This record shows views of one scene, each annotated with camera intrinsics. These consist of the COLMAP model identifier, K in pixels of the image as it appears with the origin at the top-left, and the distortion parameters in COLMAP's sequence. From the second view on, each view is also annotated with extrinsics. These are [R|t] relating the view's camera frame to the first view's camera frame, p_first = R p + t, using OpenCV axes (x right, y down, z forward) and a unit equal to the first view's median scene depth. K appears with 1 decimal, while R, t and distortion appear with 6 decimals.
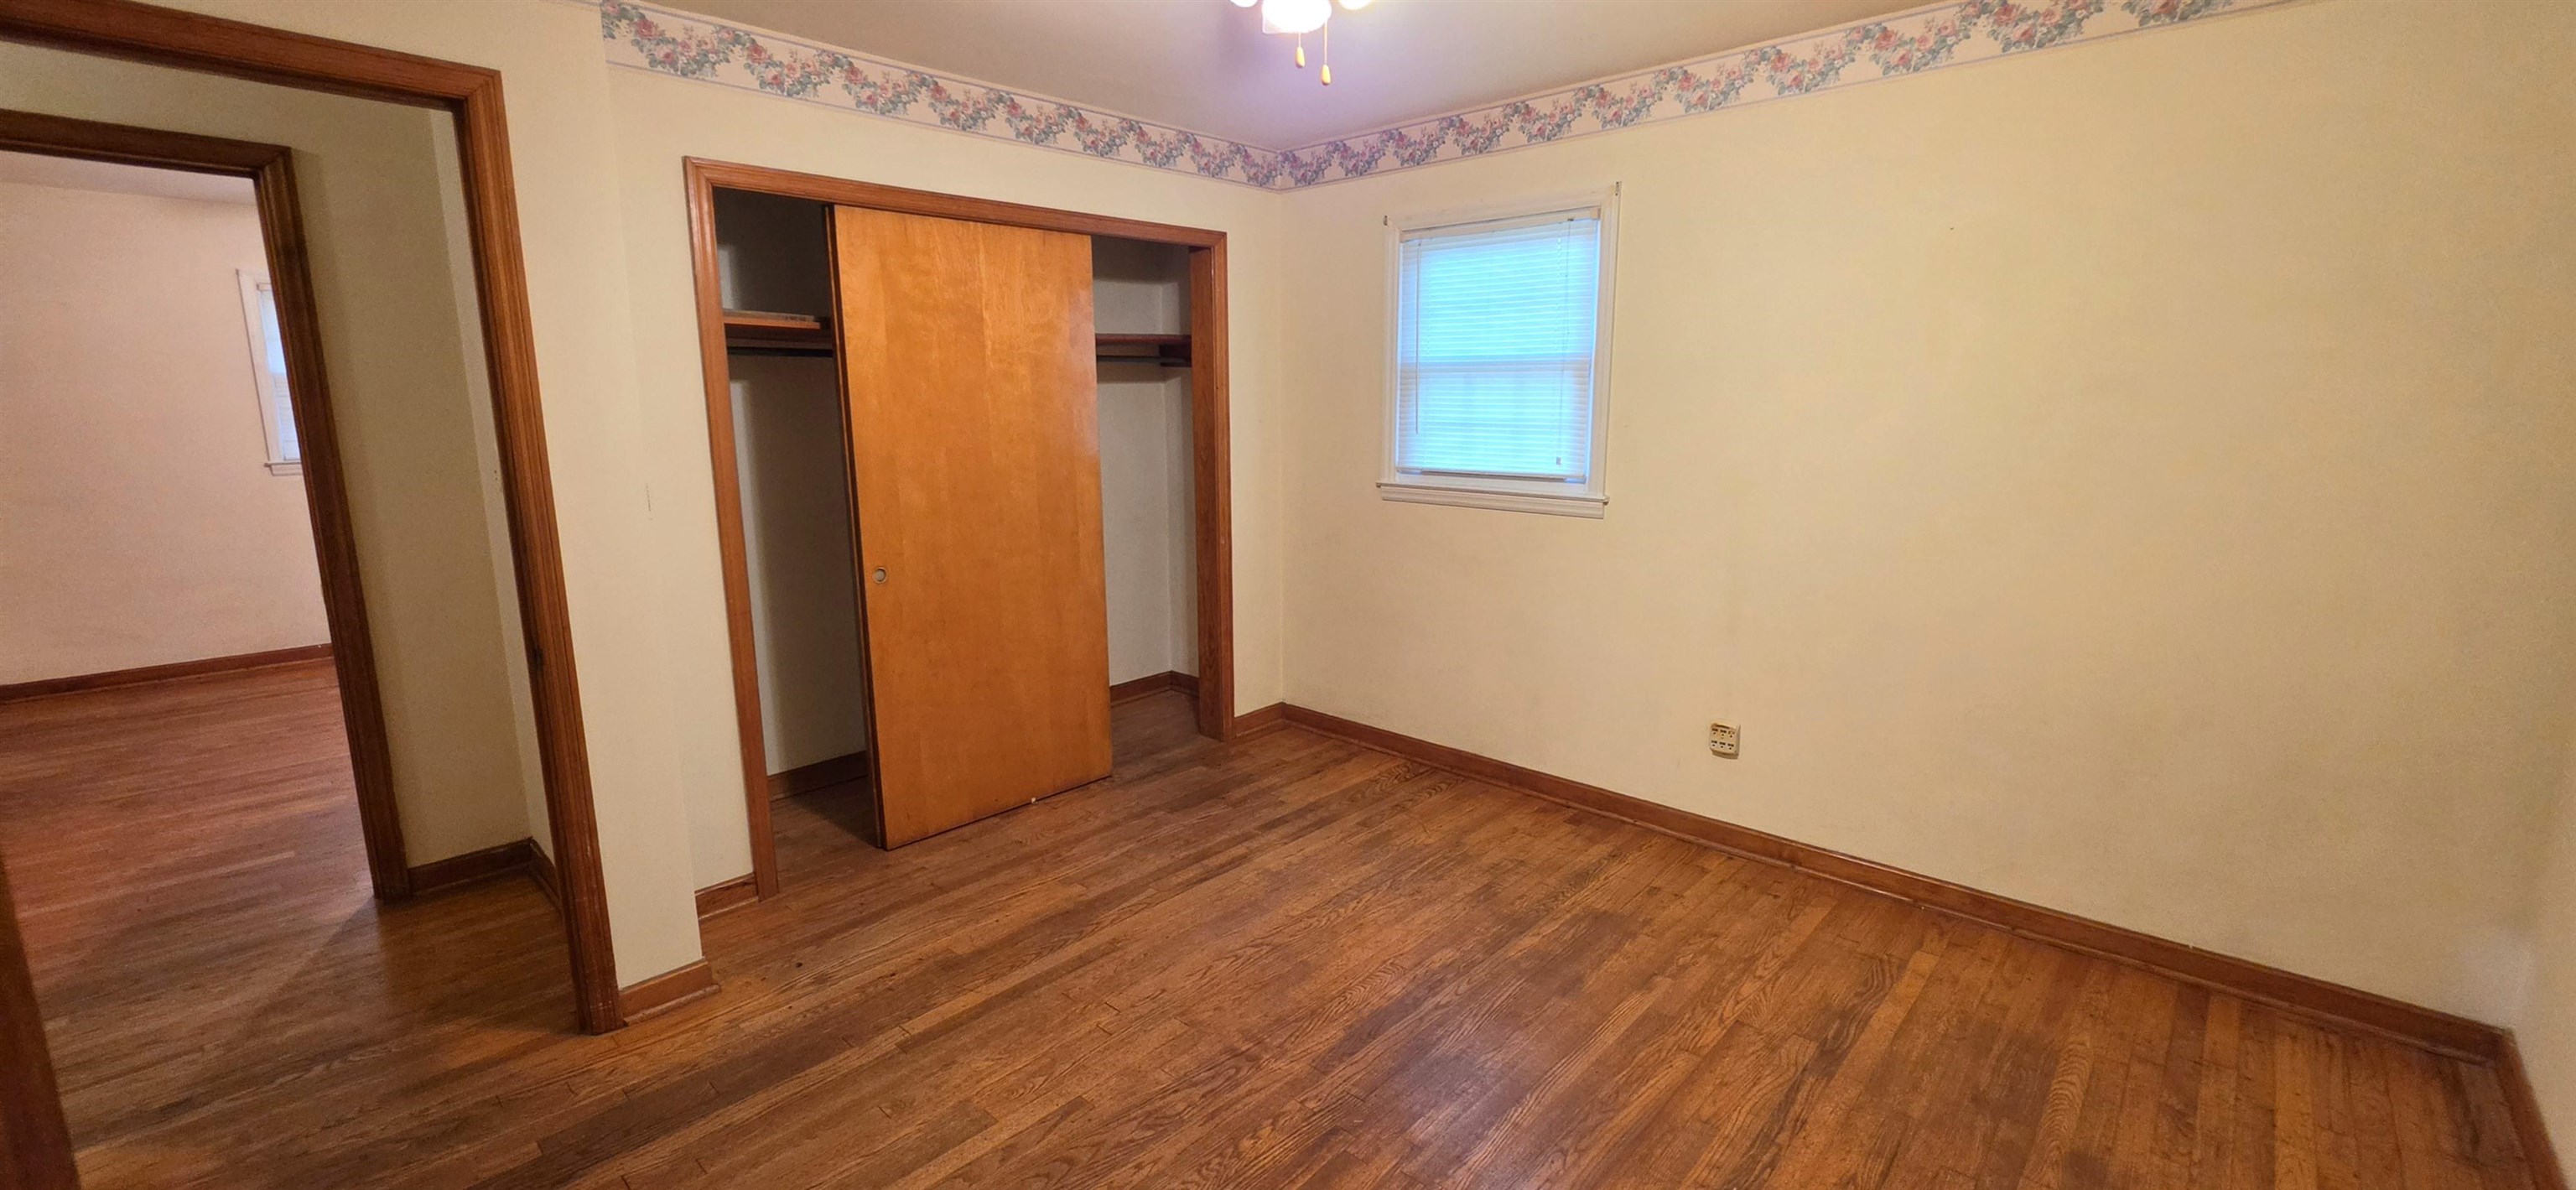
lens RADIAL K [[1044.6, 0, 1278.4], [0, 1044.6, 580.1], [0, 0, 1]] dist [-0.002139, 0.000839]
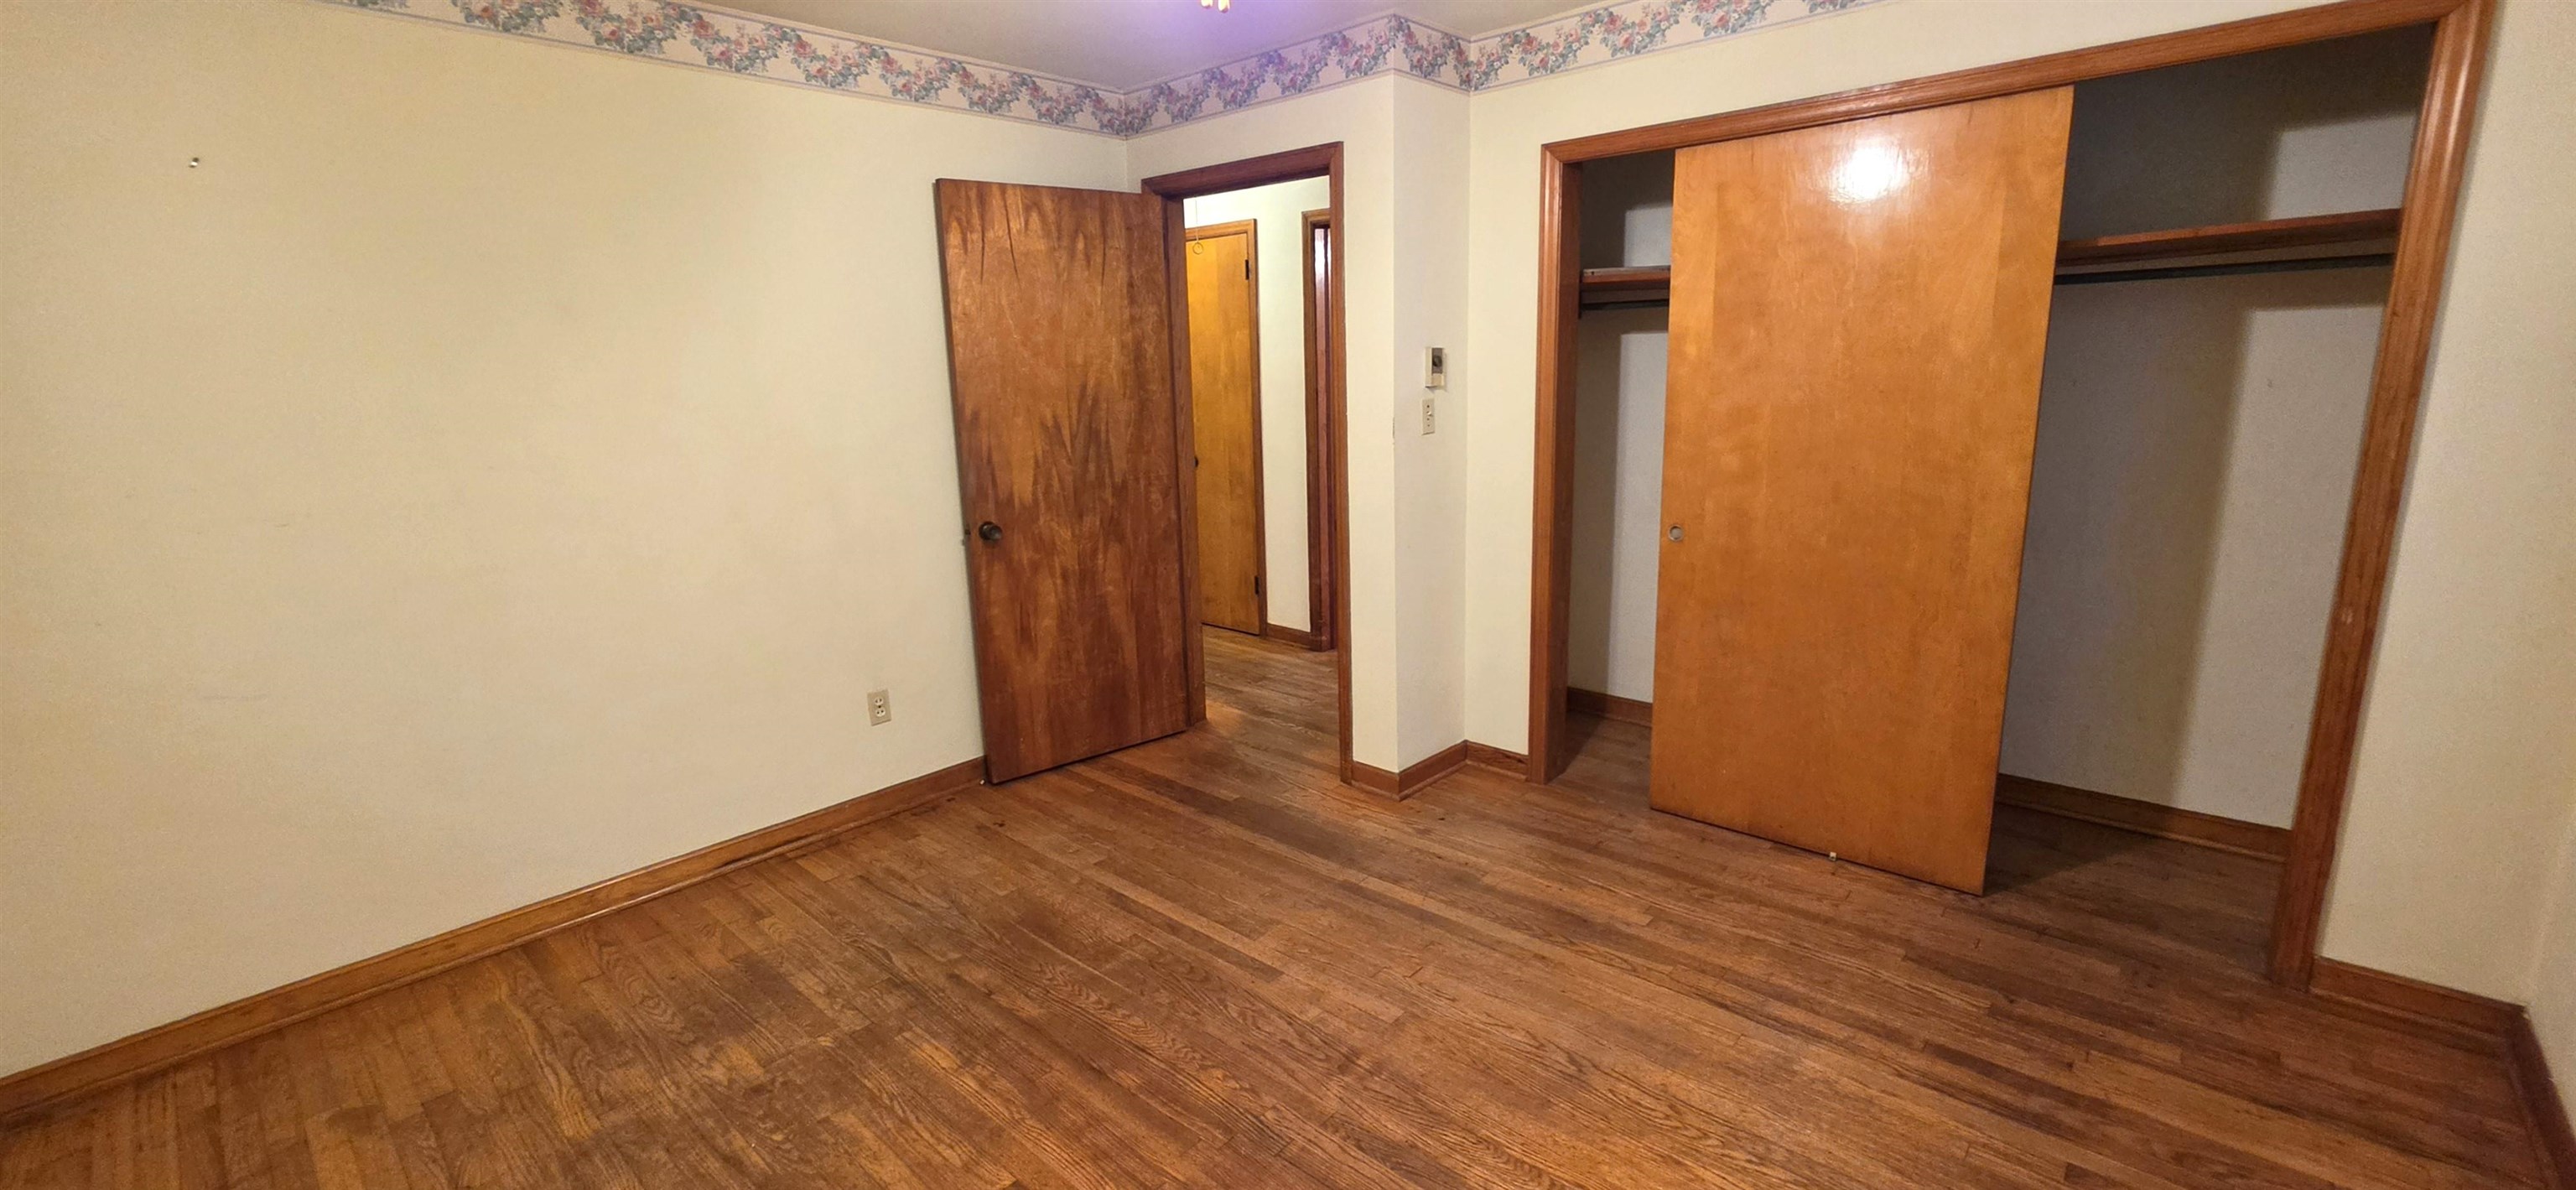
lens RADIAL K [[1044.6, 0, 1278.4], [0, 1044.6, 580.1], [0, 0, 1]] dist [-0.002139, 0.000839]
pose [[0.014160, 0.211284, -0.977322, 0.582314], [-0.149399, 0.966895, 0.206866, -0.110008], [0.988676, 0.143081, 0.045257, 0.612519]]
